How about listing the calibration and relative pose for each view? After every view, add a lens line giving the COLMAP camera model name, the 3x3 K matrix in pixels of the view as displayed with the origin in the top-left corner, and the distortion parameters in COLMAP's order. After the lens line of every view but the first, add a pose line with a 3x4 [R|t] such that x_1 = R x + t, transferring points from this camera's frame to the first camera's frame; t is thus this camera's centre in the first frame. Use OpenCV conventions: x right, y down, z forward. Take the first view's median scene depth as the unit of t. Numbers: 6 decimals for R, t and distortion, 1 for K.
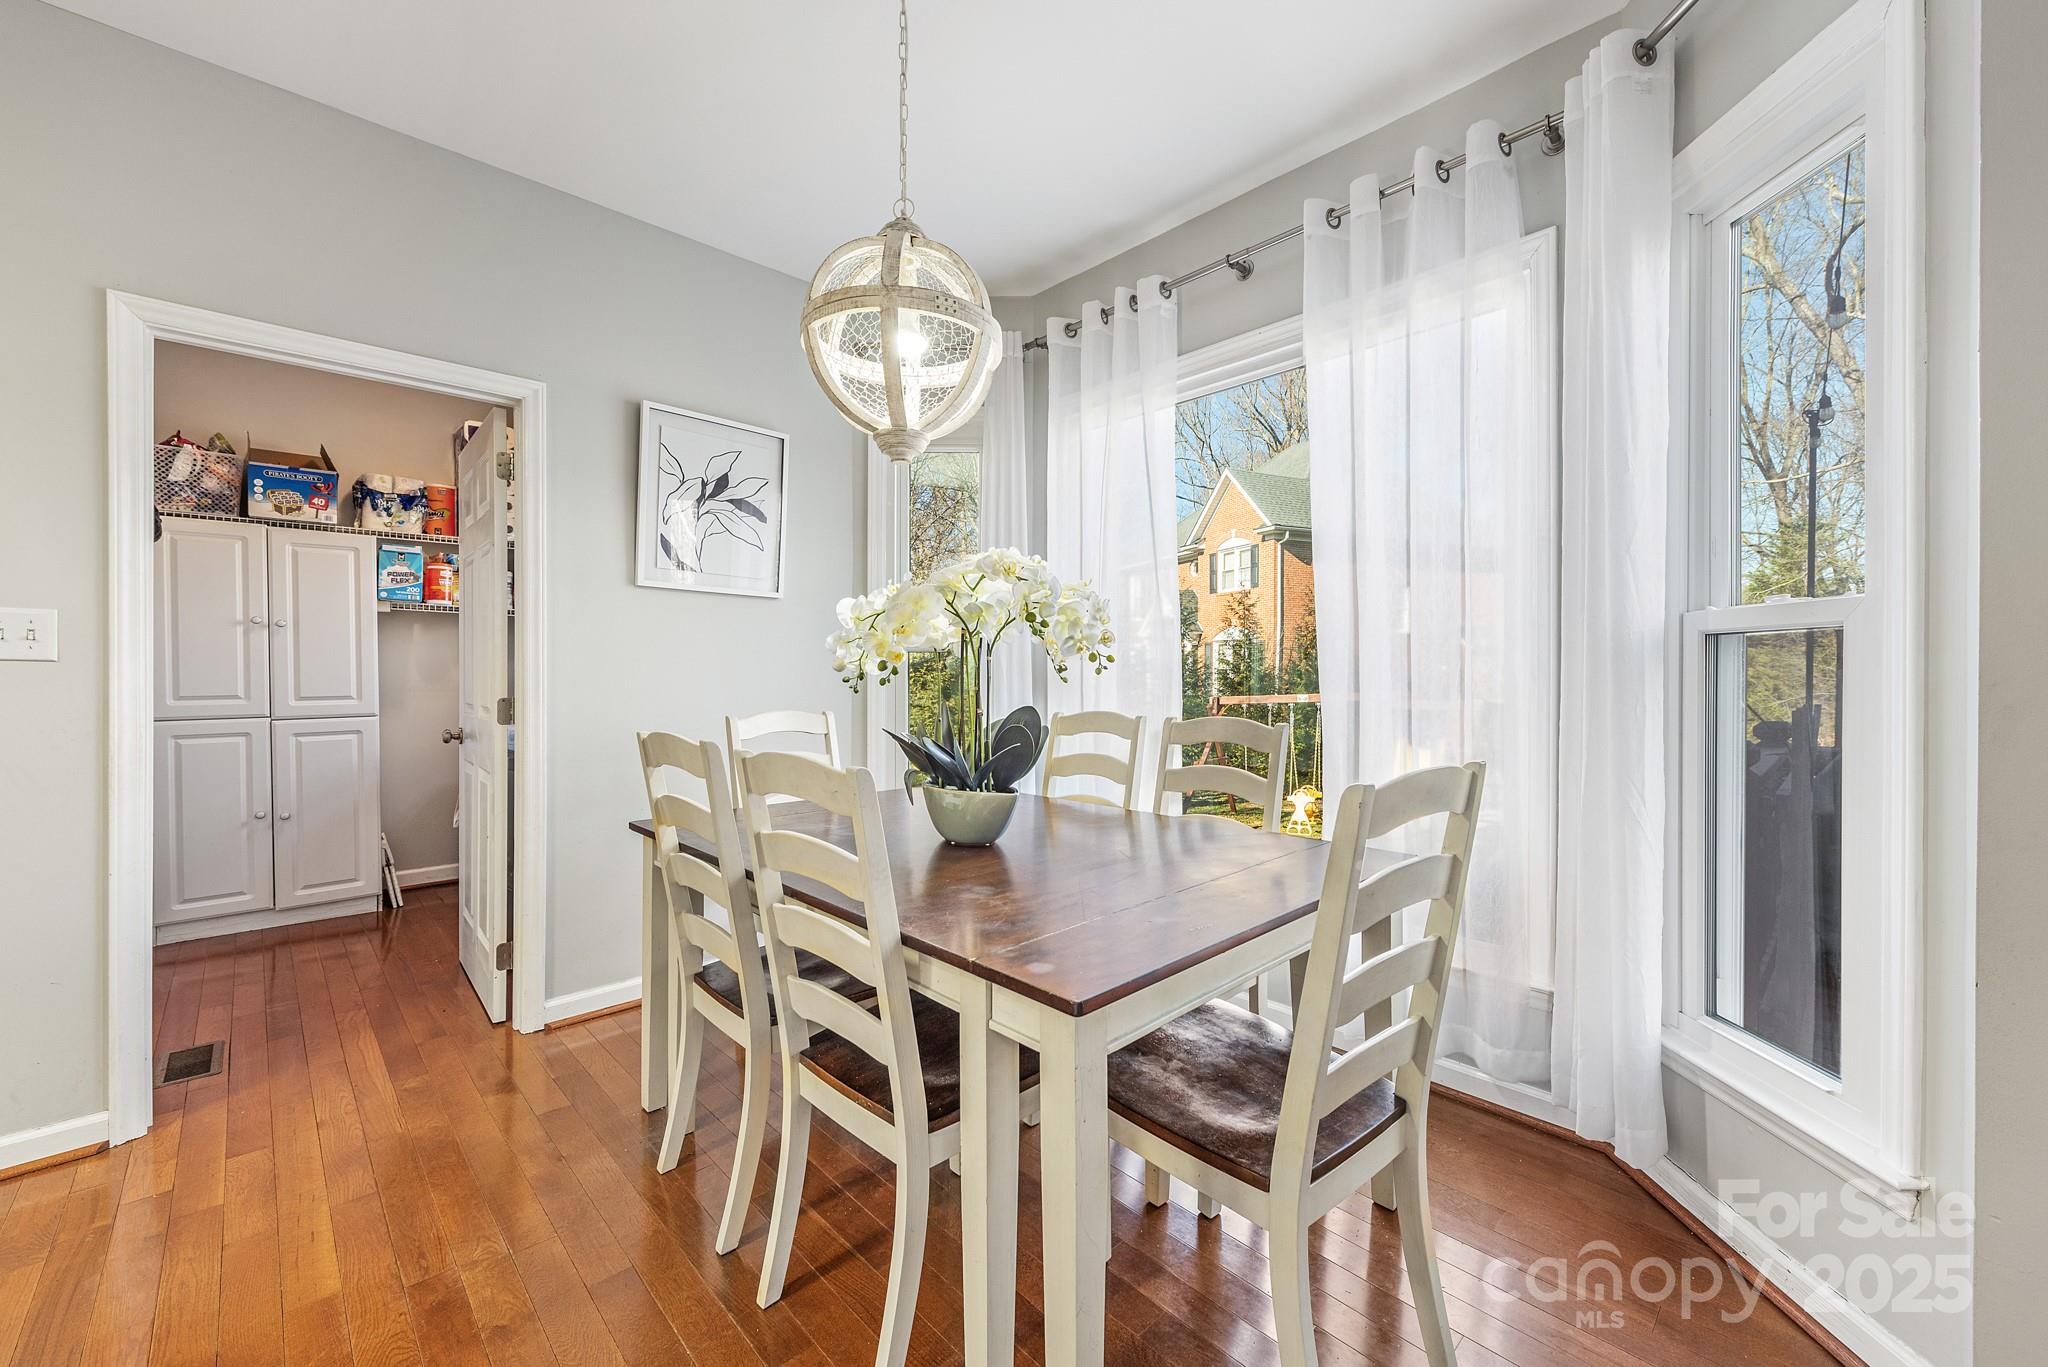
lens RADIAL K [[801.5, 0, 1032.0], [0, 801.5, 674.6], [0, 0, 1]] dist [0.001705, -0.000603]
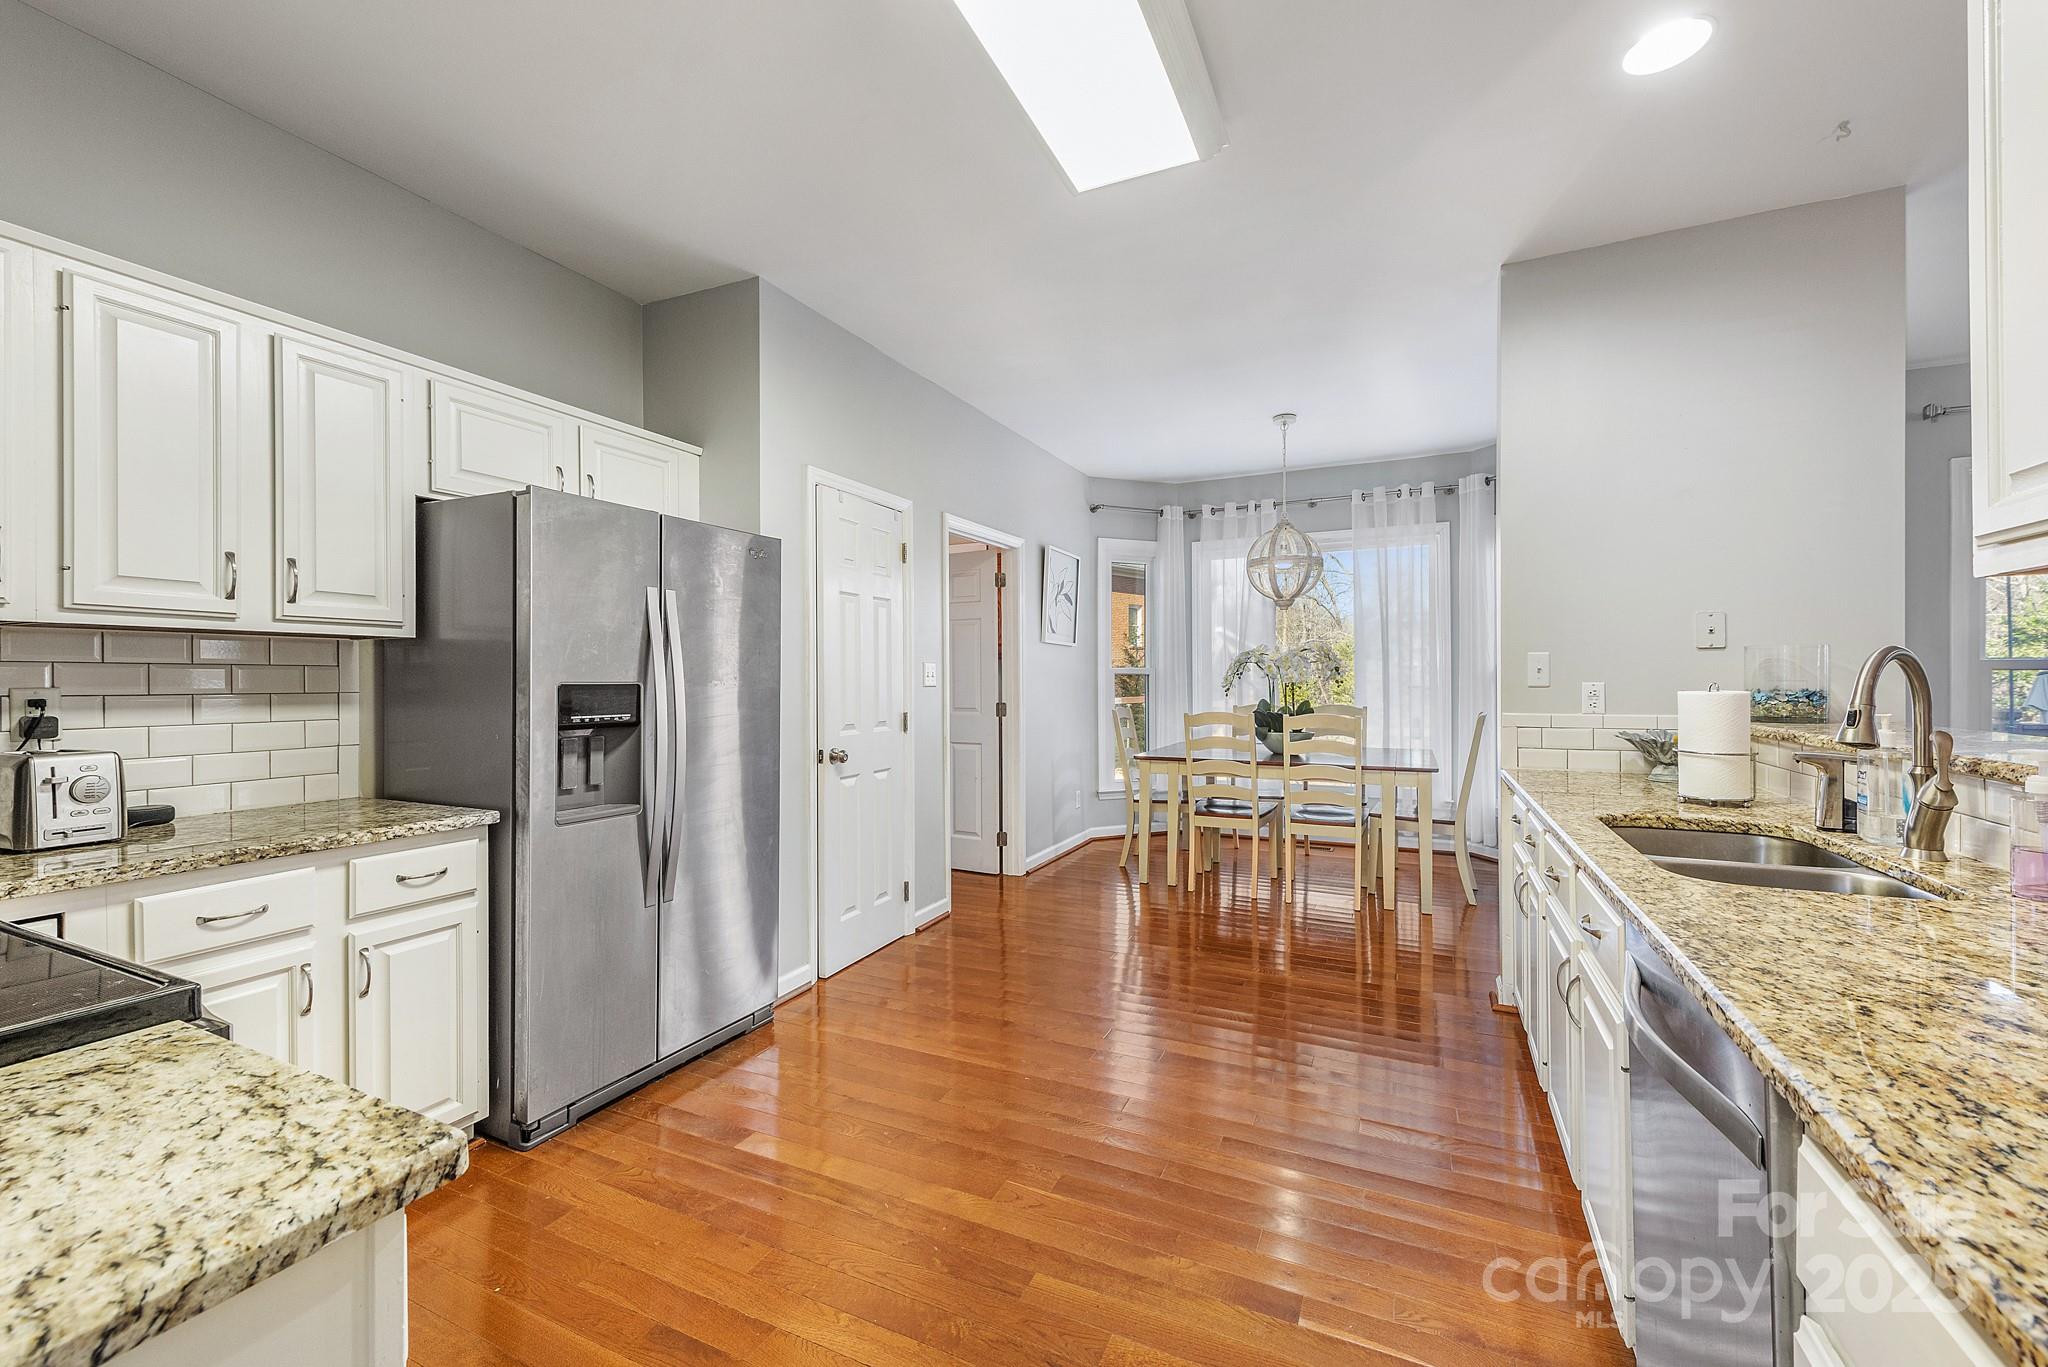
lens RADIAL K [[801.5, 0, 1023.4], [0, 801.5, 691.9], [0, 0, 1]] dist [0.001705, -0.000603]
pose [[0.934921, -0.013846, 0.354586, -0.889853], [0.009179, 0.999848, 0.014841, -0.017283], [-0.354738, -0.010621, 0.934905, -0.554253]]
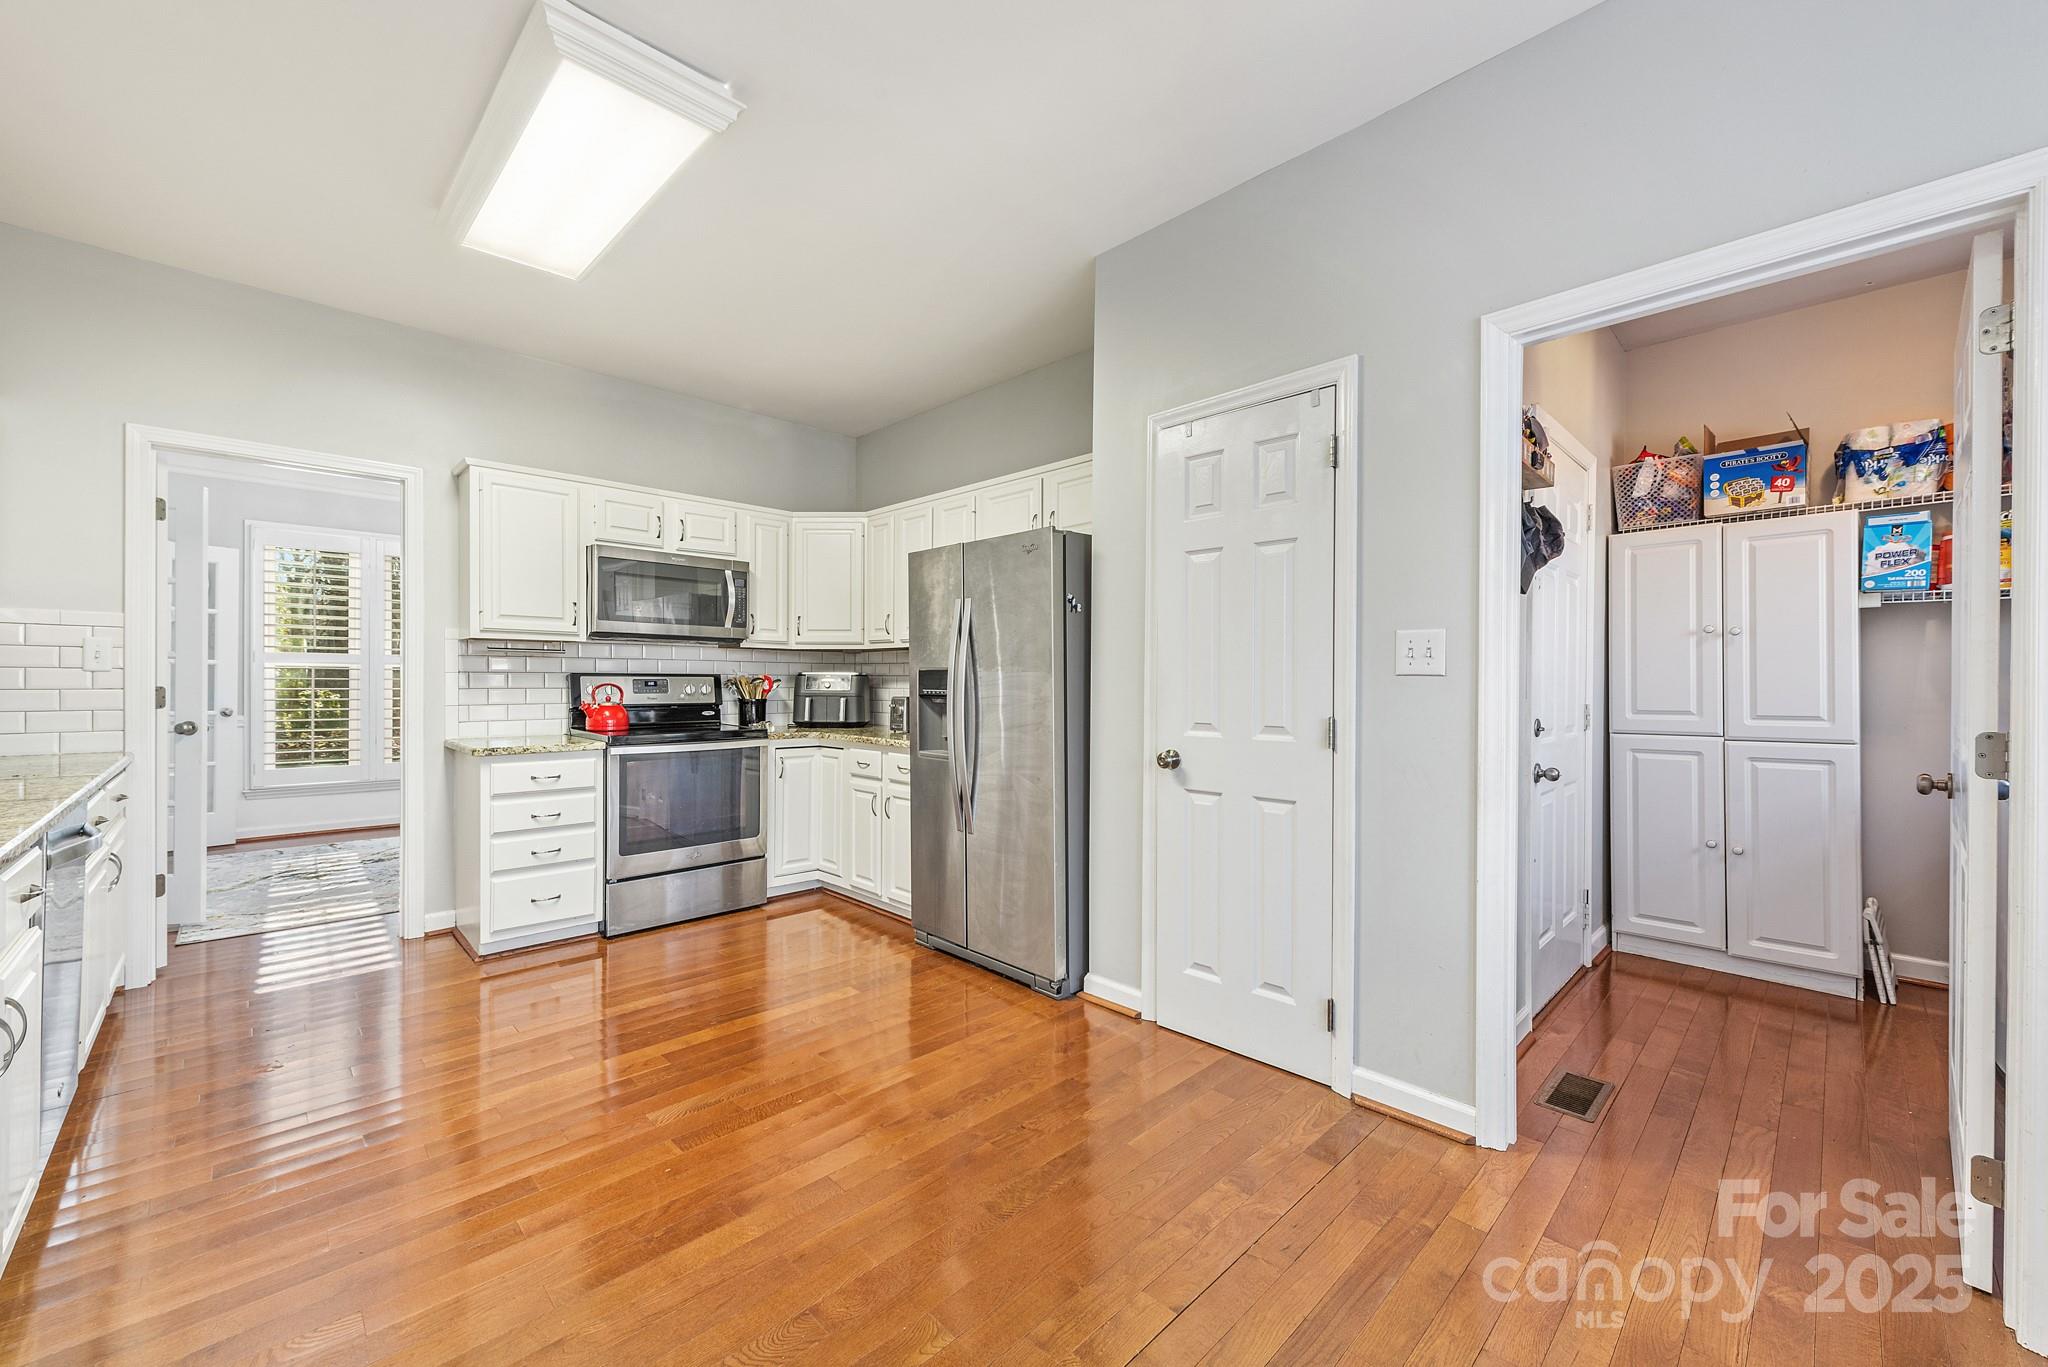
lens RADIAL K [[801.5, 0, 1026.8], [0, 801.5, 684.7], [0, 0, 1]] dist [0.001705, -0.000603]
pose [[0.010730, 0.001698, -0.999941, -0.062475], [-0.006224, 0.999979, 0.001631, -0.001353], [0.999923, 0.006206, 0.010740, 0.210199]]
